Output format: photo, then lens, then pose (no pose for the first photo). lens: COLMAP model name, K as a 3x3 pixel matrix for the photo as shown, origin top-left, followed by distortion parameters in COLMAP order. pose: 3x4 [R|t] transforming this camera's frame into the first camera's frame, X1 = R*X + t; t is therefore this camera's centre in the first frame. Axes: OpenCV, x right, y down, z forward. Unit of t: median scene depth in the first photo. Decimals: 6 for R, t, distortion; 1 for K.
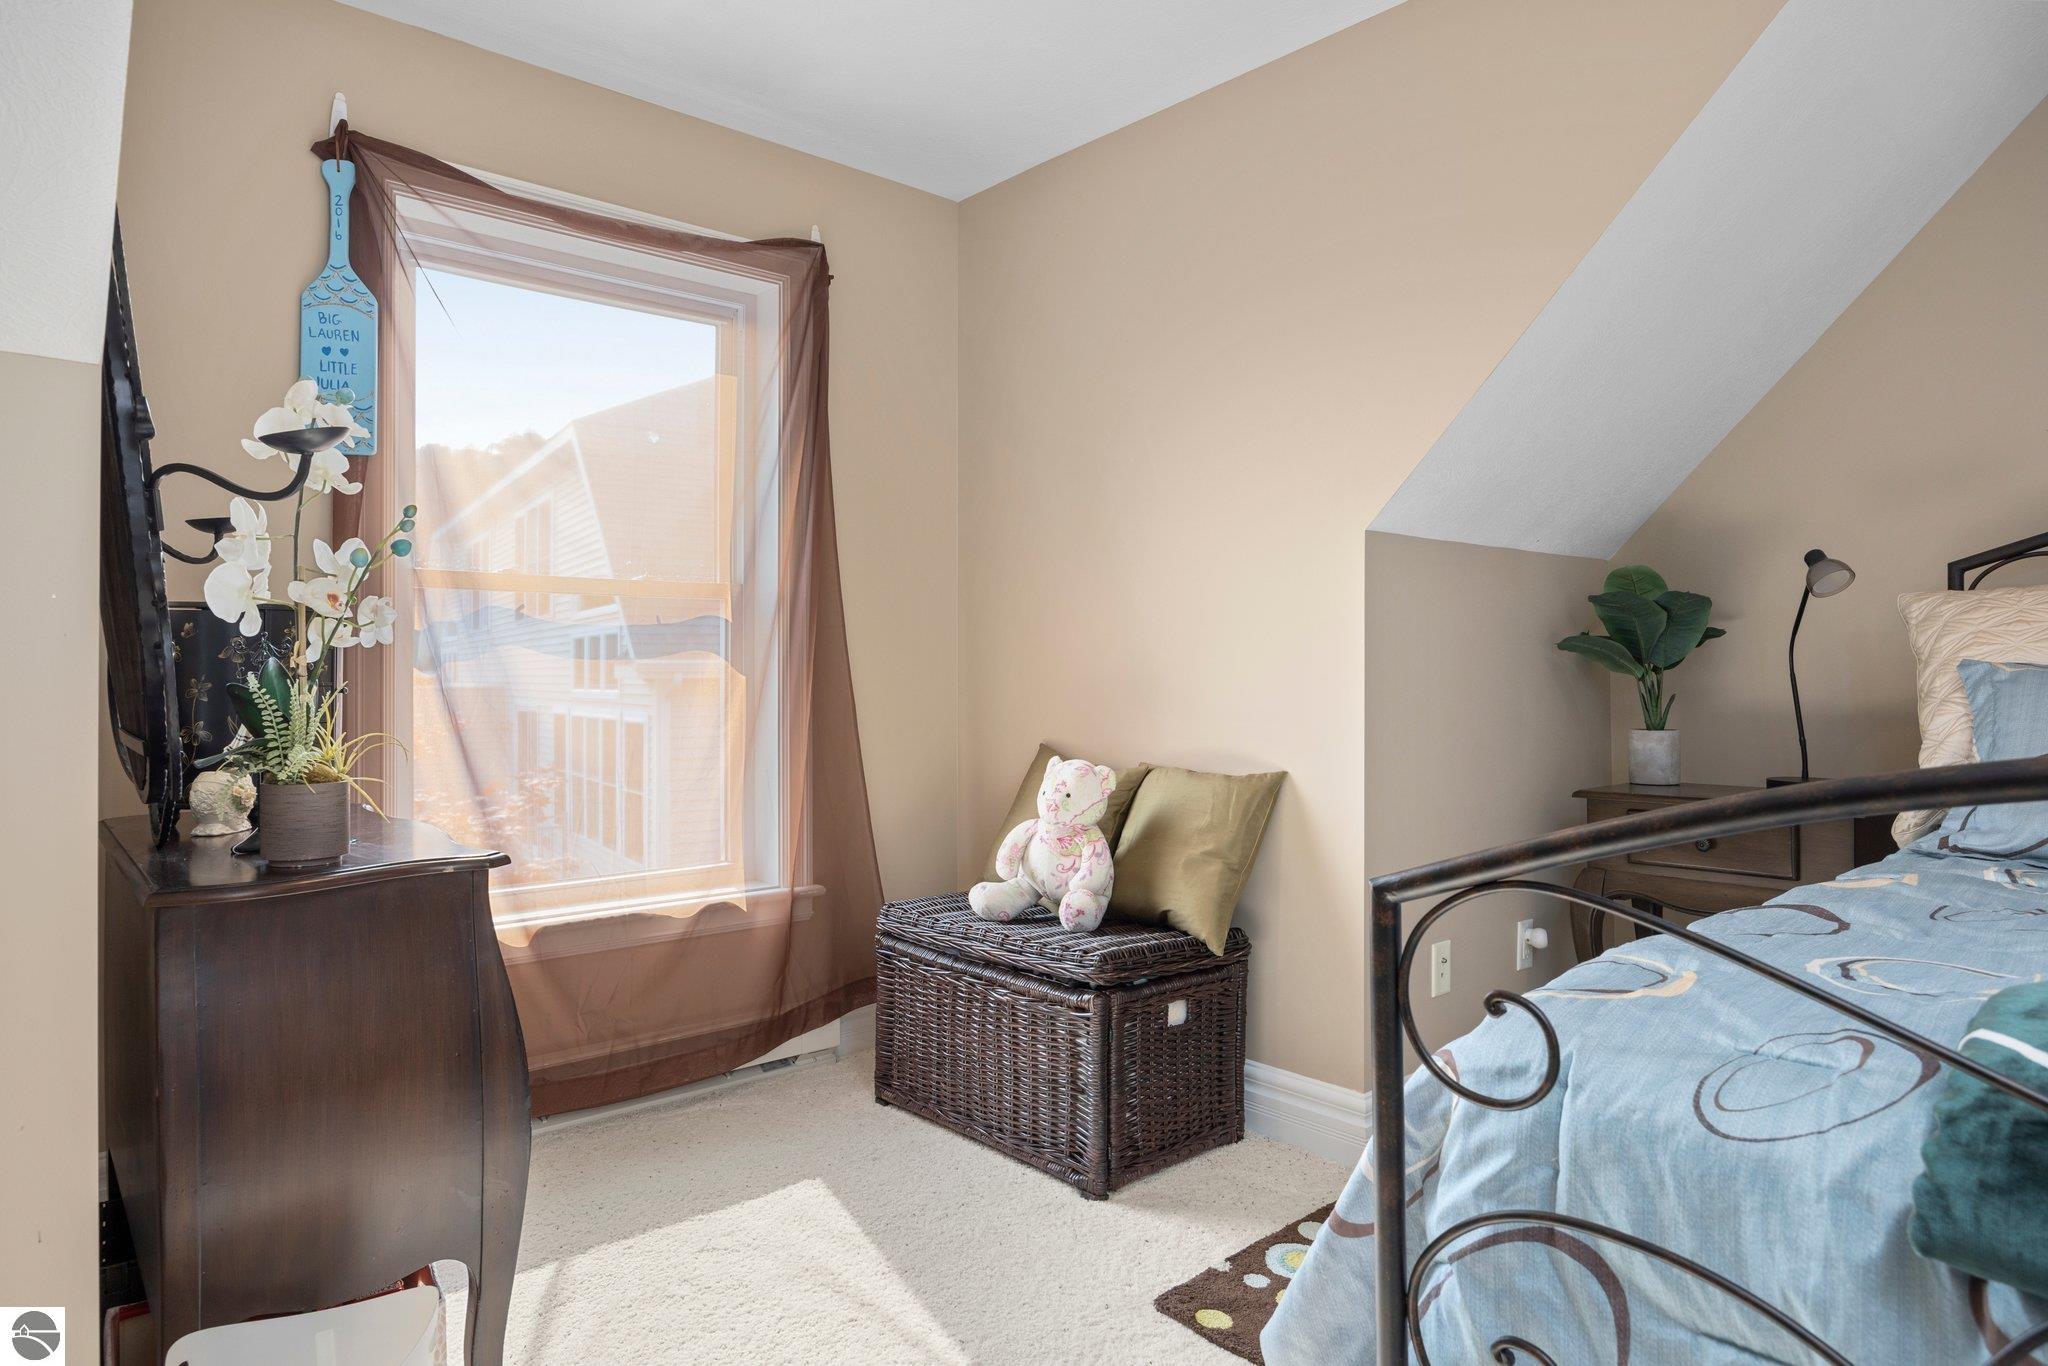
lens RADIAL K [[1234.6, 0, 1027.8], [0, 1234.6, 674.0], [0, 0, 1]] dist [-0.000514, -0.001190]
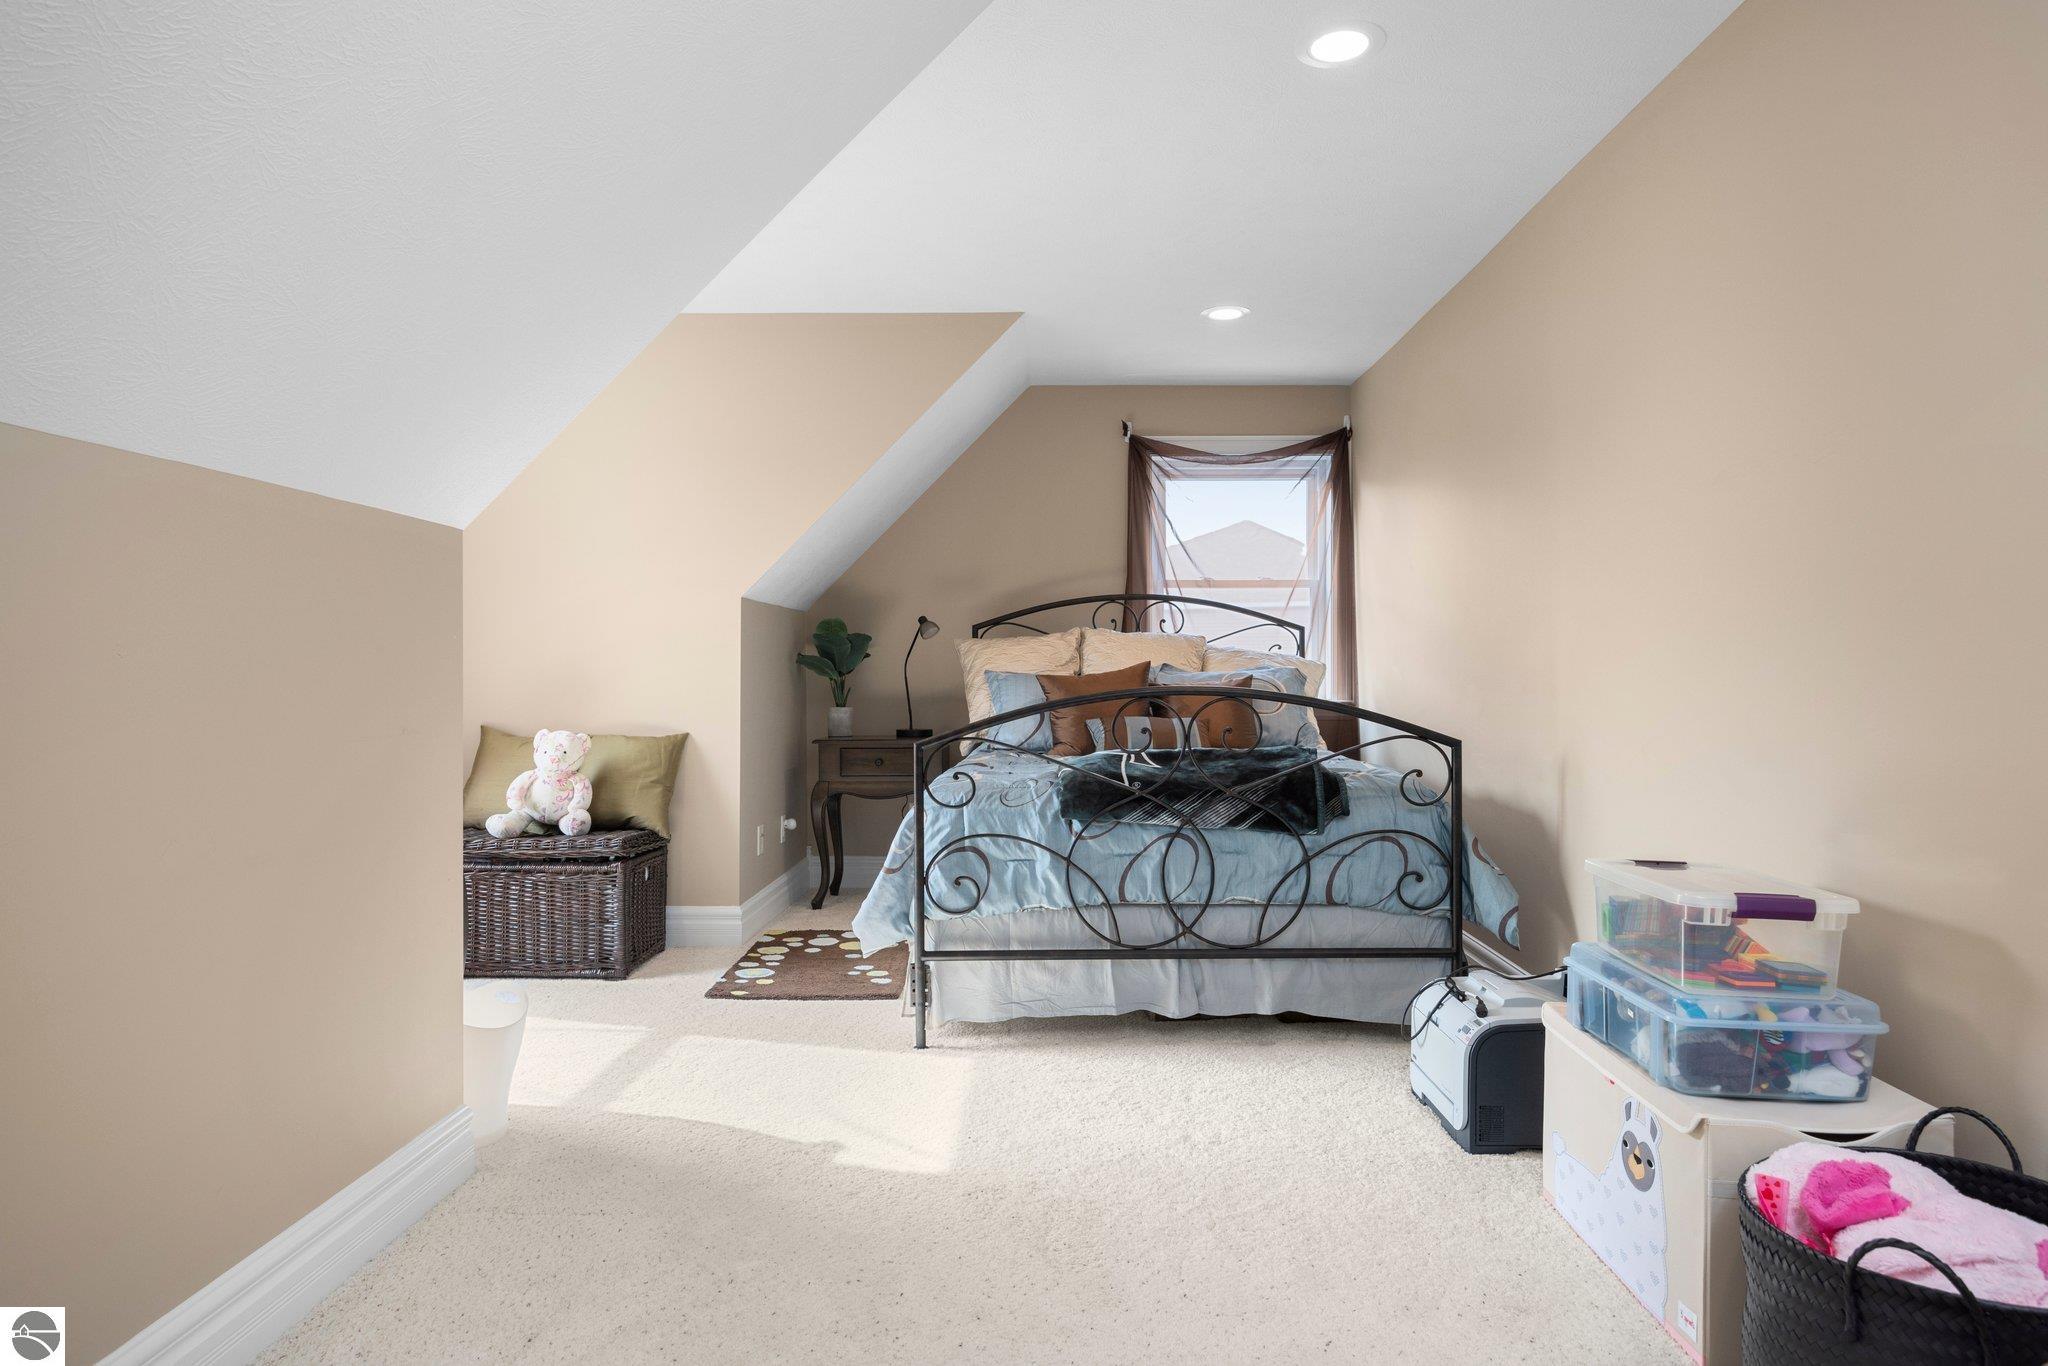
lens RADIAL K [[1234.6, 0, 1027.8], [0, 1234.6, 674.0], [0, 0, 1]] dist [-0.000514, -0.001190]
pose [[0.695254, 0.001465, 0.718763, -0.717011], [-0.001539, 0.999999, -0.000550, -0.003383], [-0.718763, -0.000724, 0.695255, -0.554594]]
